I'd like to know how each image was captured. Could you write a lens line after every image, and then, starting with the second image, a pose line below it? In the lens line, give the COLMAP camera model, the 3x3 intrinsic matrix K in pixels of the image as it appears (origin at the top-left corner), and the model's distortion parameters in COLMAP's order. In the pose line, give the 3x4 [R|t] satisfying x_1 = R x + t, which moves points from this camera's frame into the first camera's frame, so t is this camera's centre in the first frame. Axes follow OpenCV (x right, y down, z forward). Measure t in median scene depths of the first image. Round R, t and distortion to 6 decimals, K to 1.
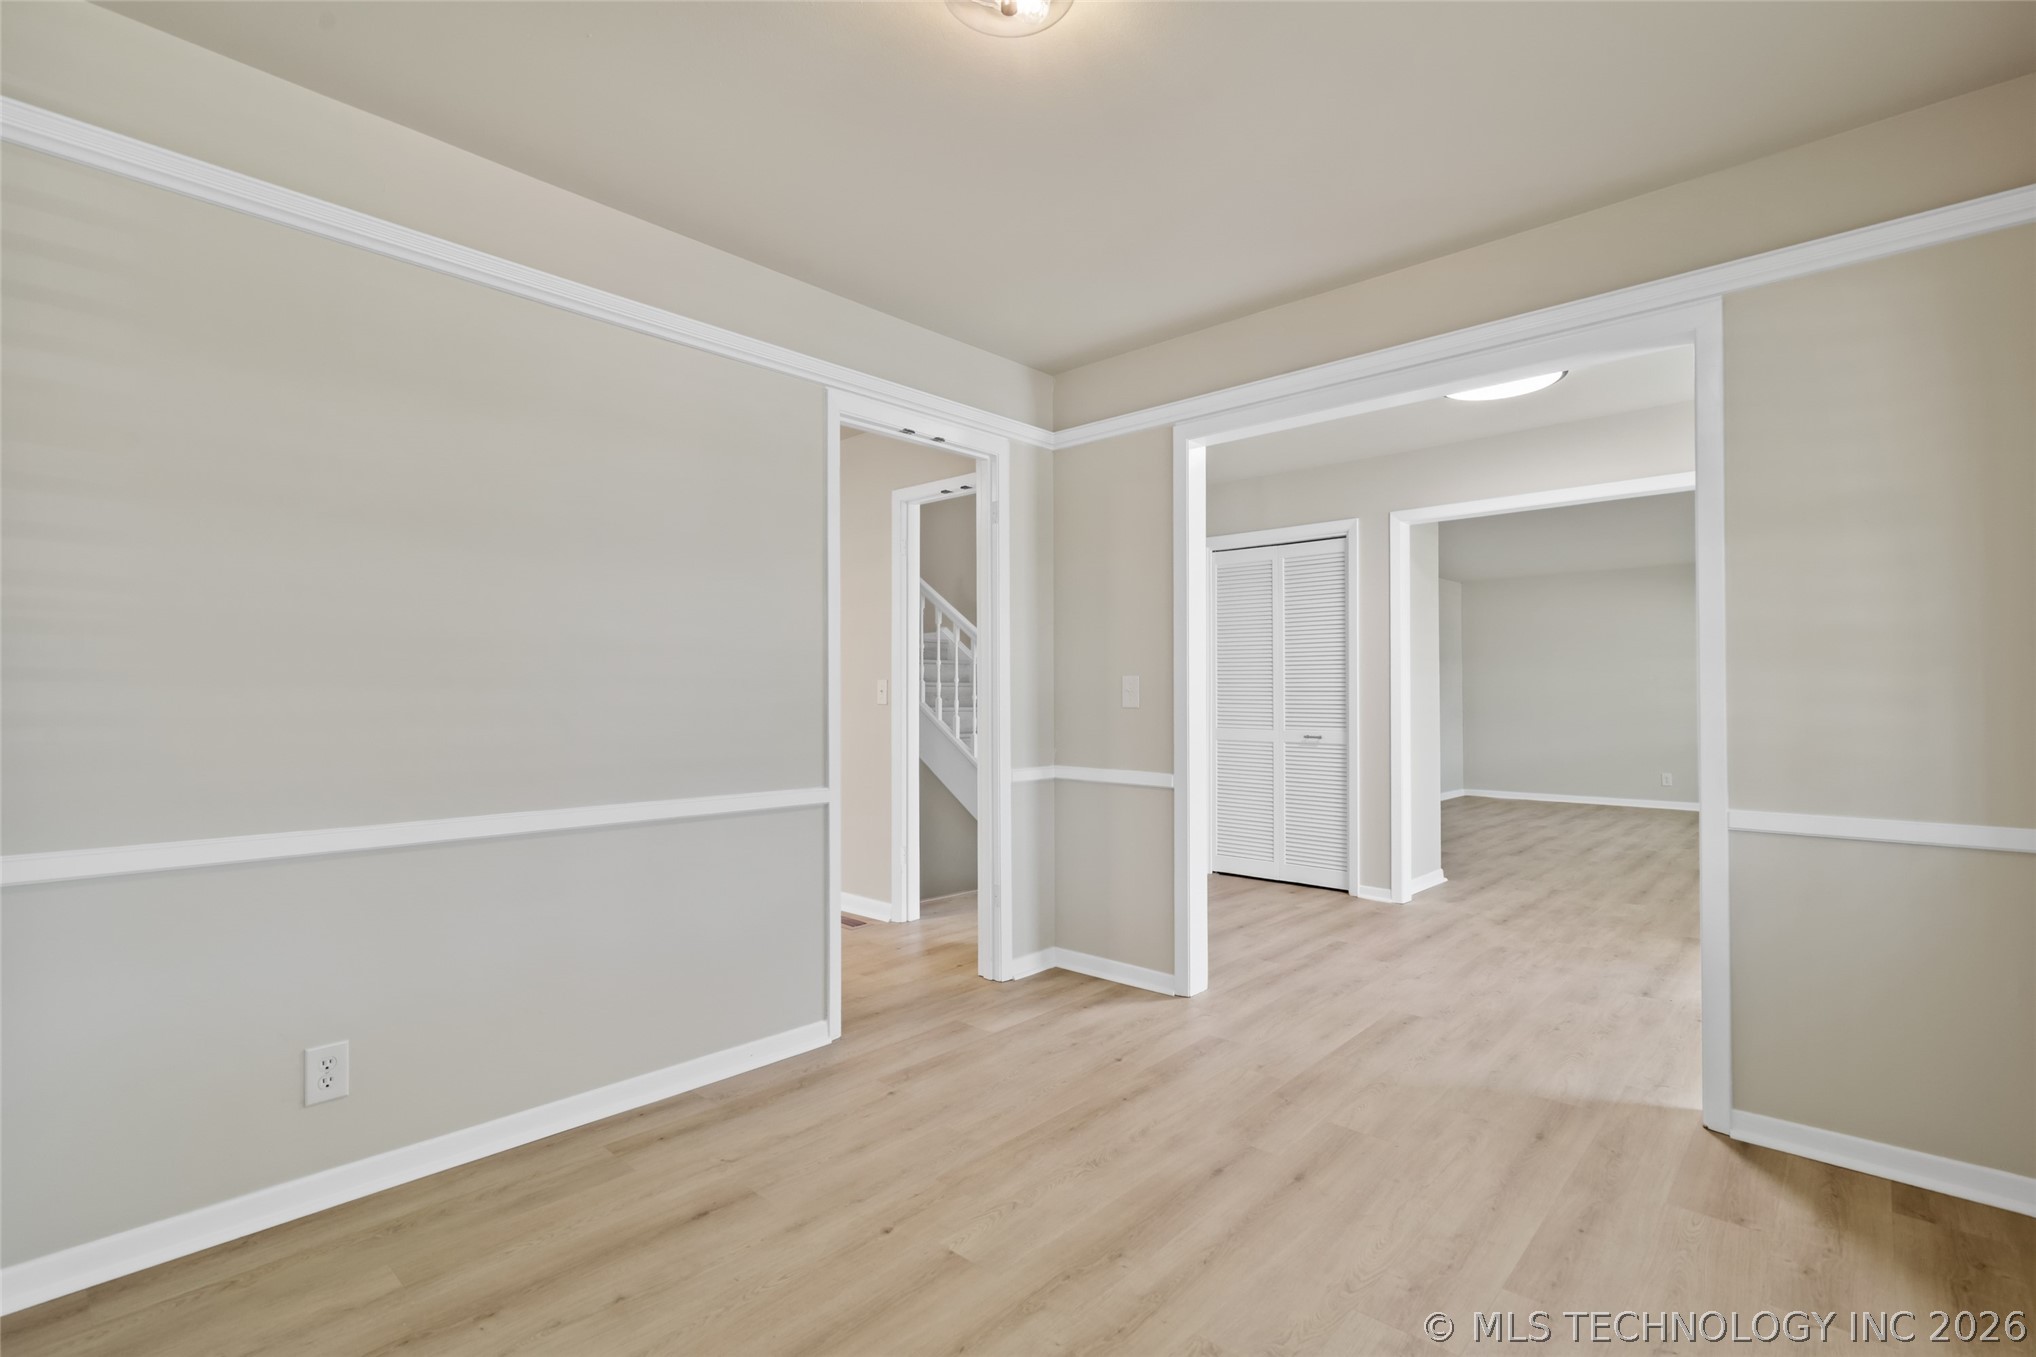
lens RADIAL K [[961.1, 0, 1018.4], [0, 961.1, 685.4], [0, 0, 1]] dist [-0.000460, -0.001757]
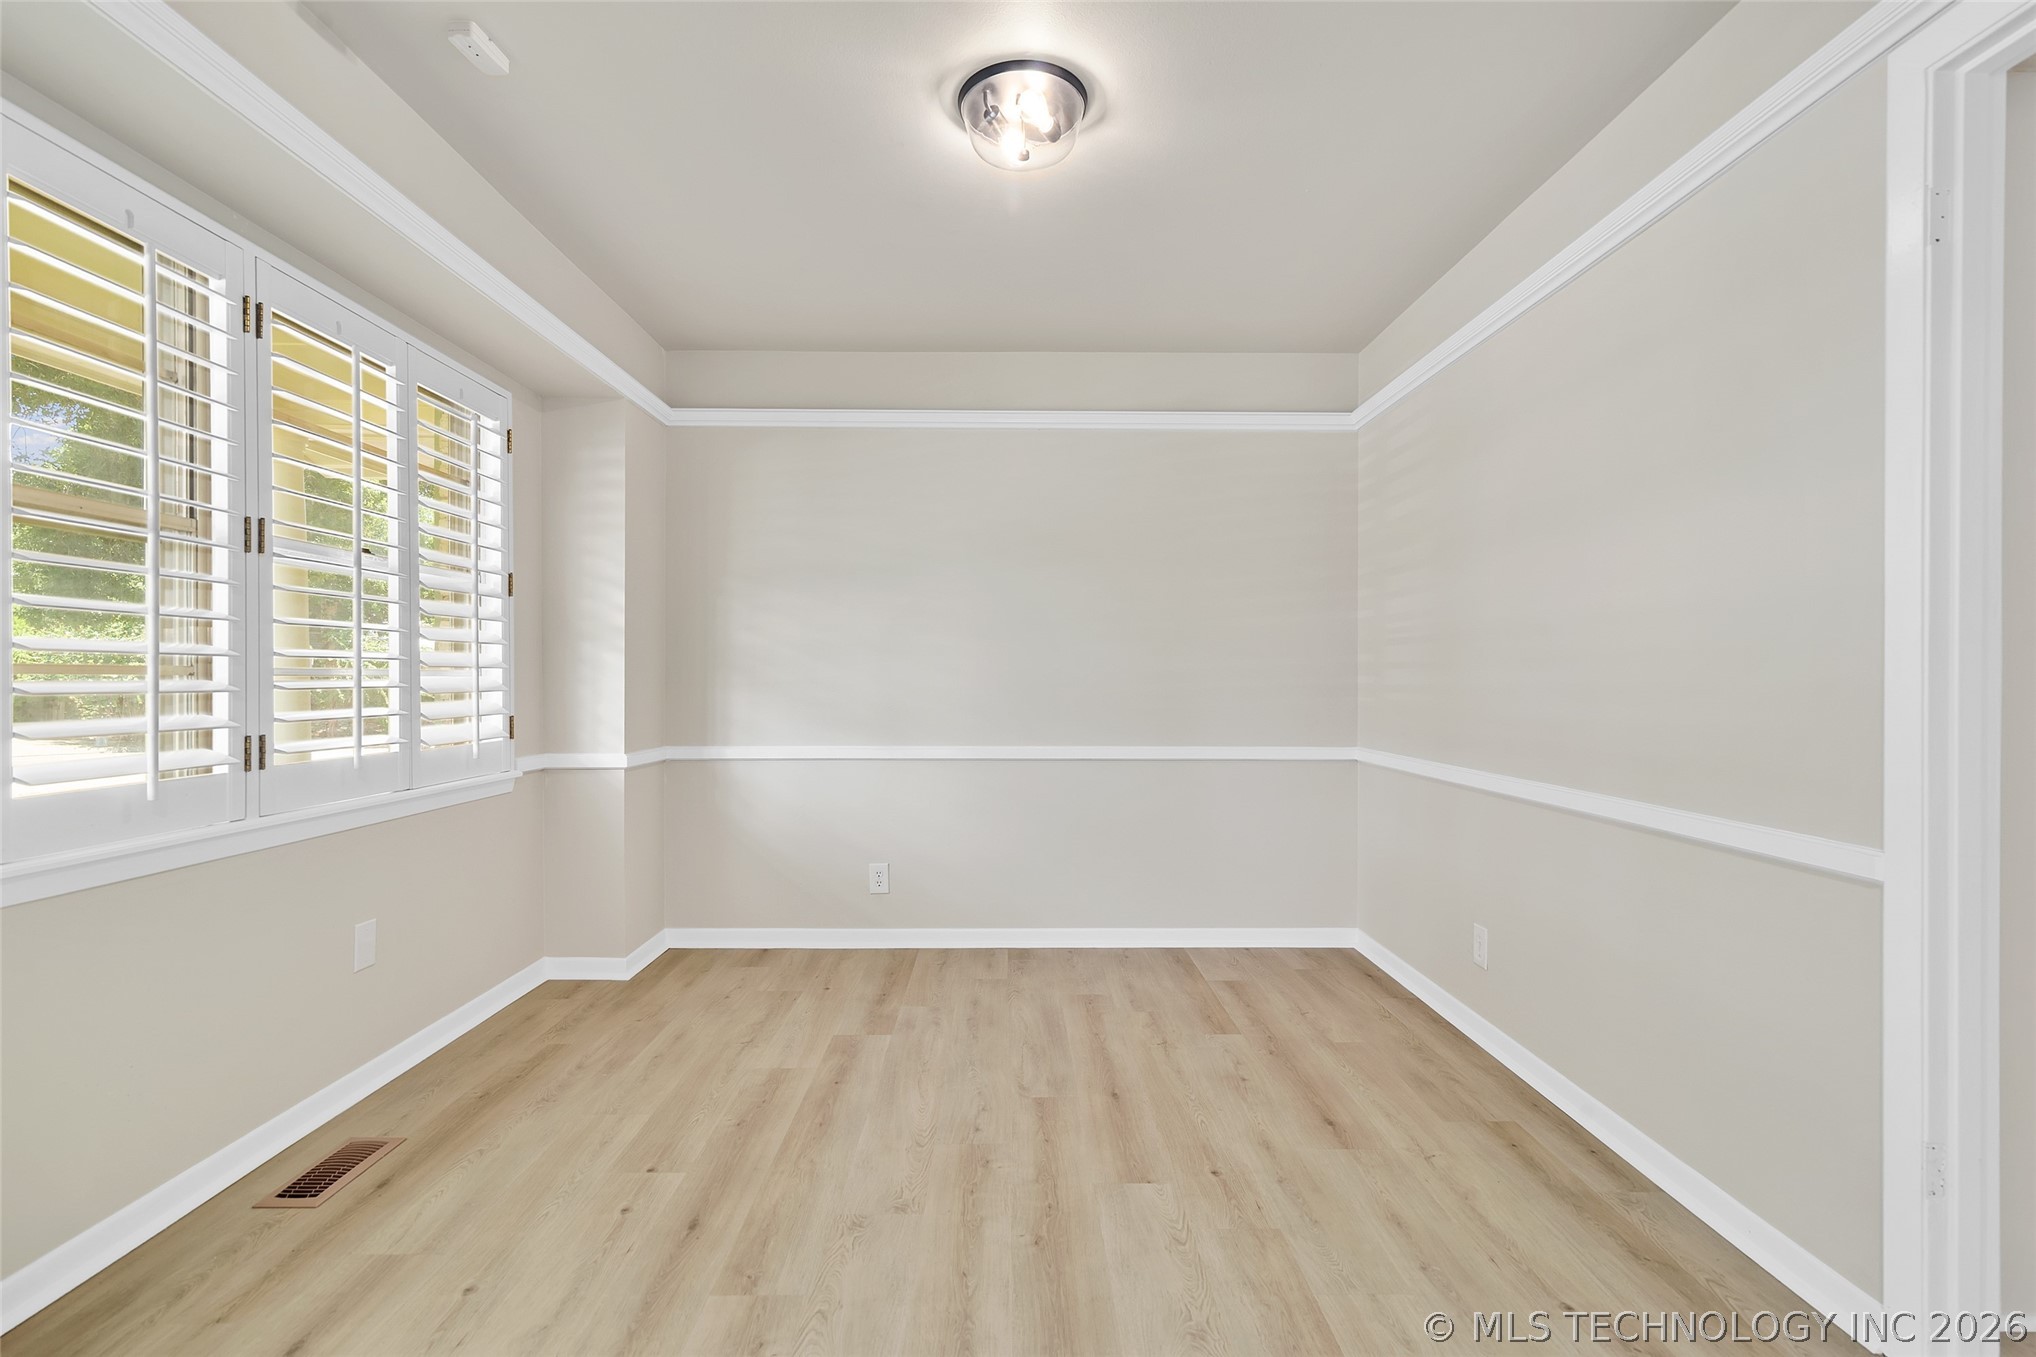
lens RADIAL K [[961.1, 0, 1009.8], [0, 961.1, 684.3], [0, 0, 1]] dist [-0.000460, -0.001757]
pose [[-0.750157, 0.001720, -0.661258, 0.680994], [0.007241, 0.999958, -0.005613, 0.021863], [0.661220, -0.008998, -0.750138, 1.511929]]
